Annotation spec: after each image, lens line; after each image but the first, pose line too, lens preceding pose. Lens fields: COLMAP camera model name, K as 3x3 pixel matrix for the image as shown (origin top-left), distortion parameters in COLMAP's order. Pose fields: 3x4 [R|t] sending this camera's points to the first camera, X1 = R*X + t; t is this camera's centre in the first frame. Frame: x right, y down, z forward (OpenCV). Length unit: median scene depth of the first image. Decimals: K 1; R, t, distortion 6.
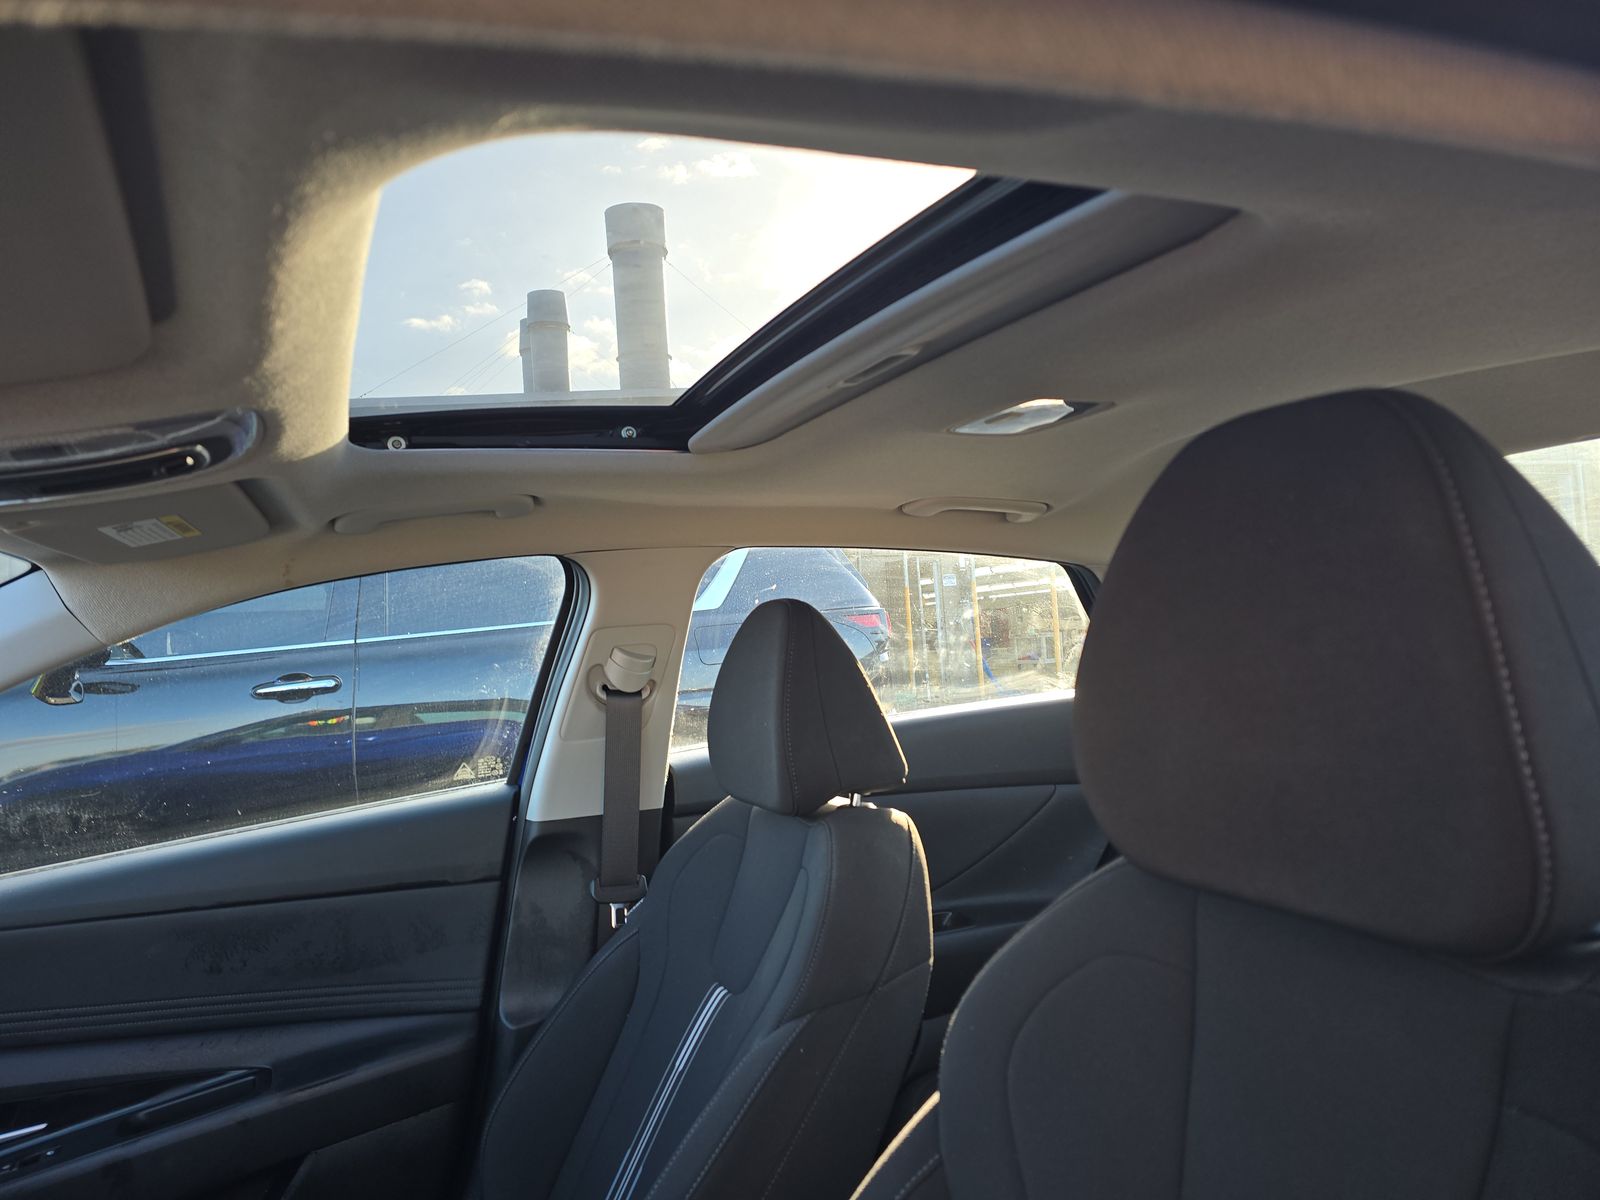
lens RADIAL K [[1064.2, 0, 797.2], [0, 1064.2, 586.5], [0, 0, 1]] dist [0.089507, -0.074144]
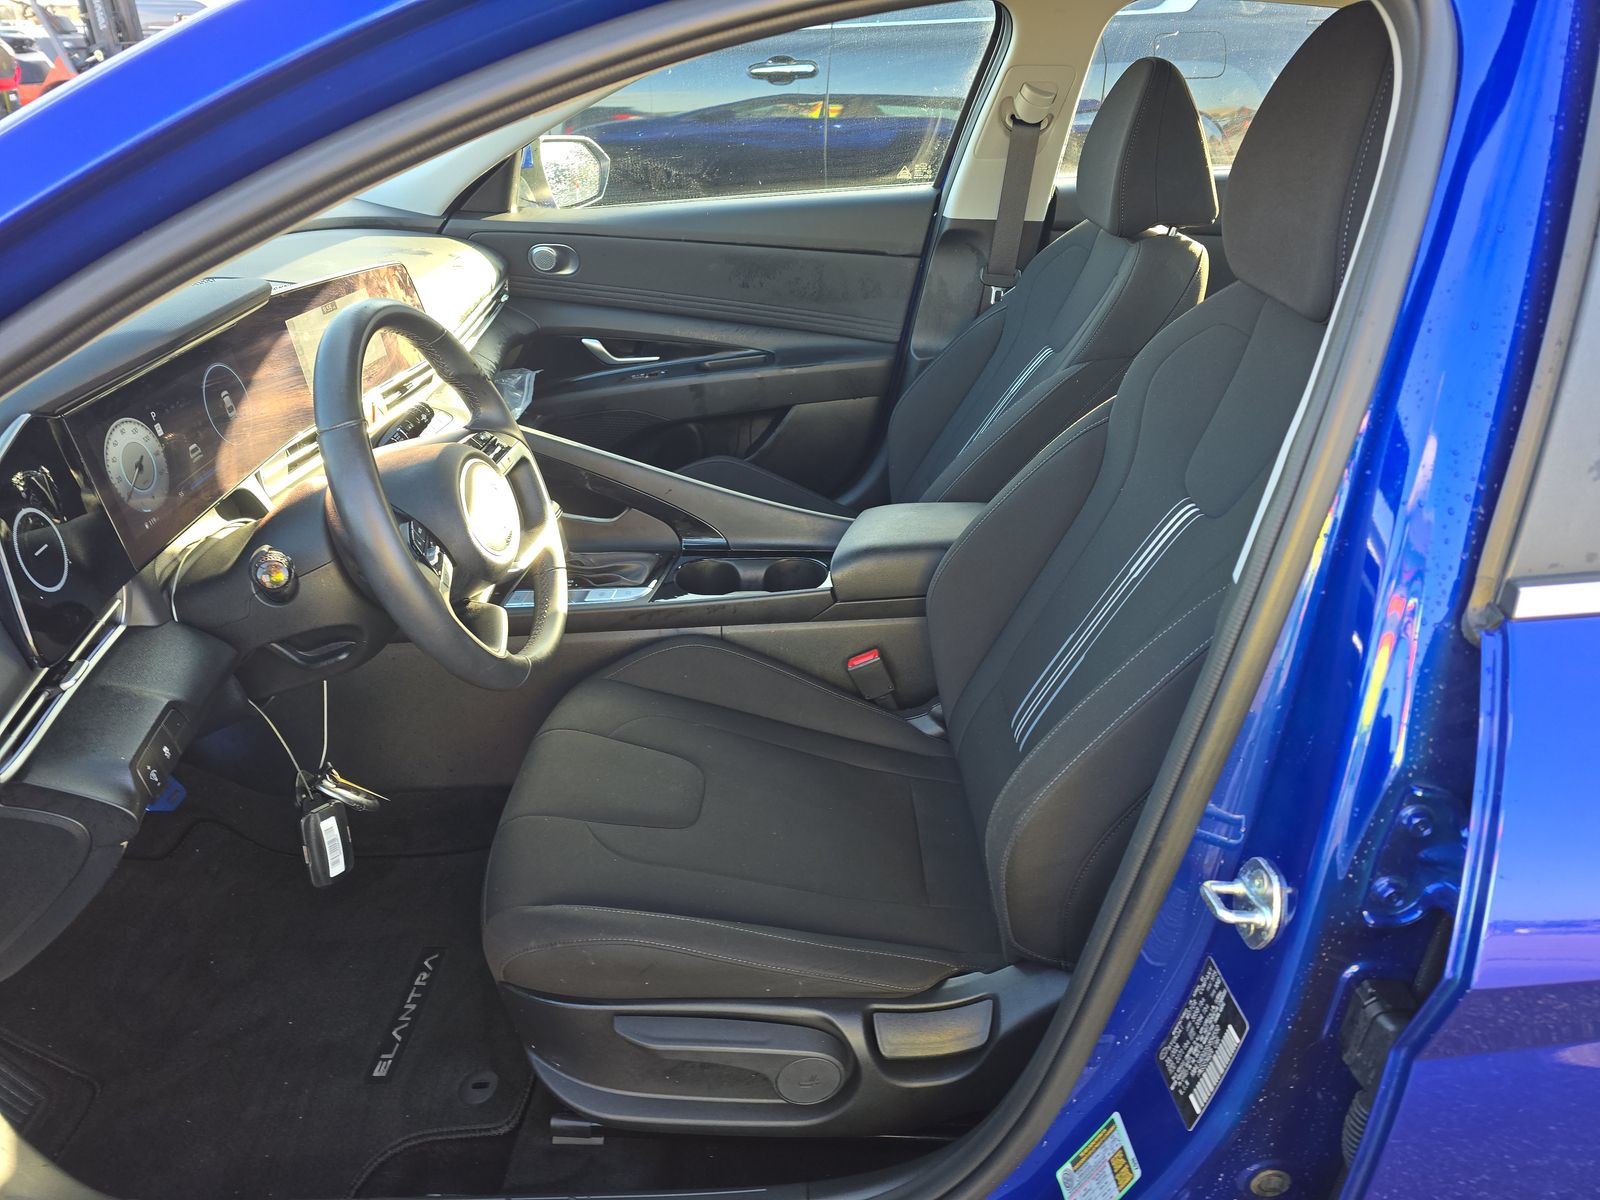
lens RADIAL K [[1064.2, 0, 797.2], [0, 1064.2, 586.5], [0, 0, 1]] dist [0.089507, -0.074144]
pose [[0.913736, 0.248065, -0.321794, 0.140846], [-0.050651, 0.855358, 0.515555, -0.079475], [0.403140, -0.454782, 0.794136, -0.392604]]
